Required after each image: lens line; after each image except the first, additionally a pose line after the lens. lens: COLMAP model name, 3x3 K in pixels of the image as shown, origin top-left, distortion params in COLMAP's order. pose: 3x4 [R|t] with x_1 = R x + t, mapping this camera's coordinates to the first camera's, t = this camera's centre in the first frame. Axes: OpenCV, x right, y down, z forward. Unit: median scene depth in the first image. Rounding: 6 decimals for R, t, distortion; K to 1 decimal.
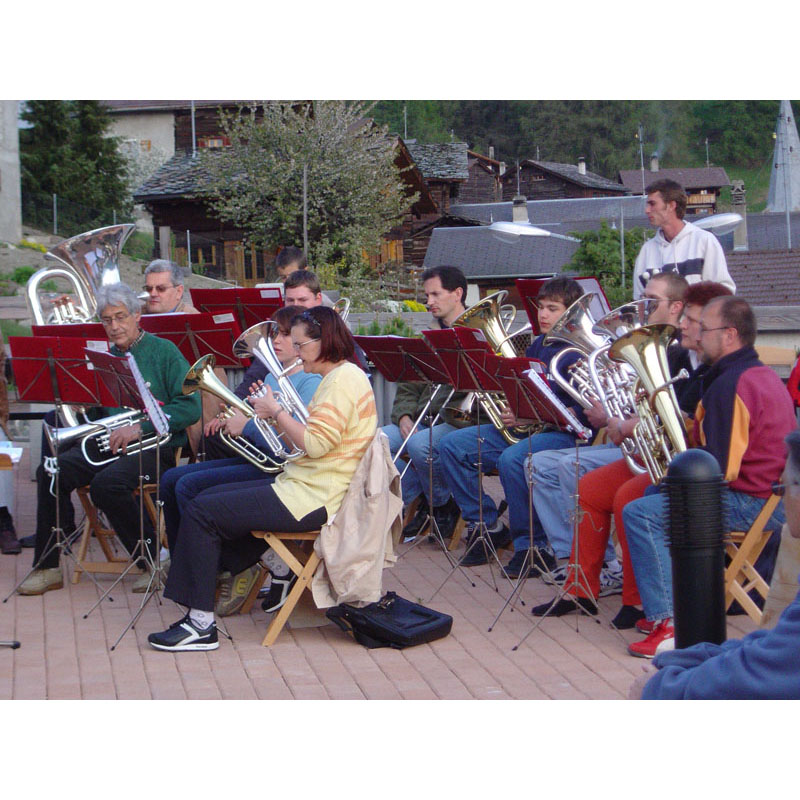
lens RADIAL K [[2540.2, 0, 399.6], [0, 2540.2, 397.8], [0, 0, 1]] dist [-0.405762, 0.000000]
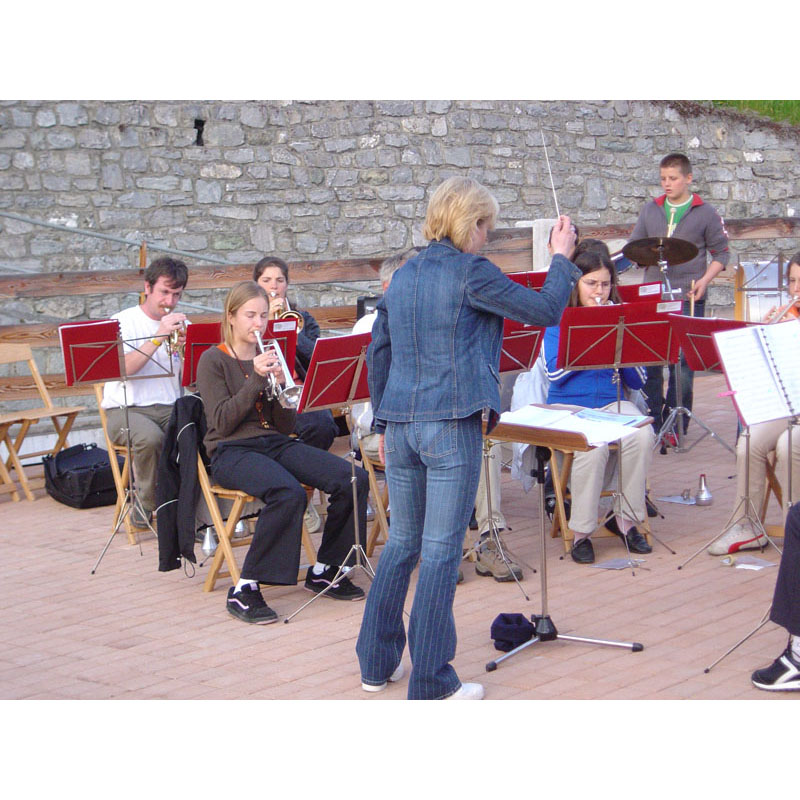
lens RADIAL K [[2028.1, 0, 404.3], [0, 2028.1, 395.9], [0, 0, 1]] dist [-0.164977, 0.000000]
pose [[0.649726, 0.073813, -0.756576, 0.323335], [-0.029961, 0.996988, 0.071539, -0.037705], [0.759578, -0.023813, 0.649981, 0.480734]]
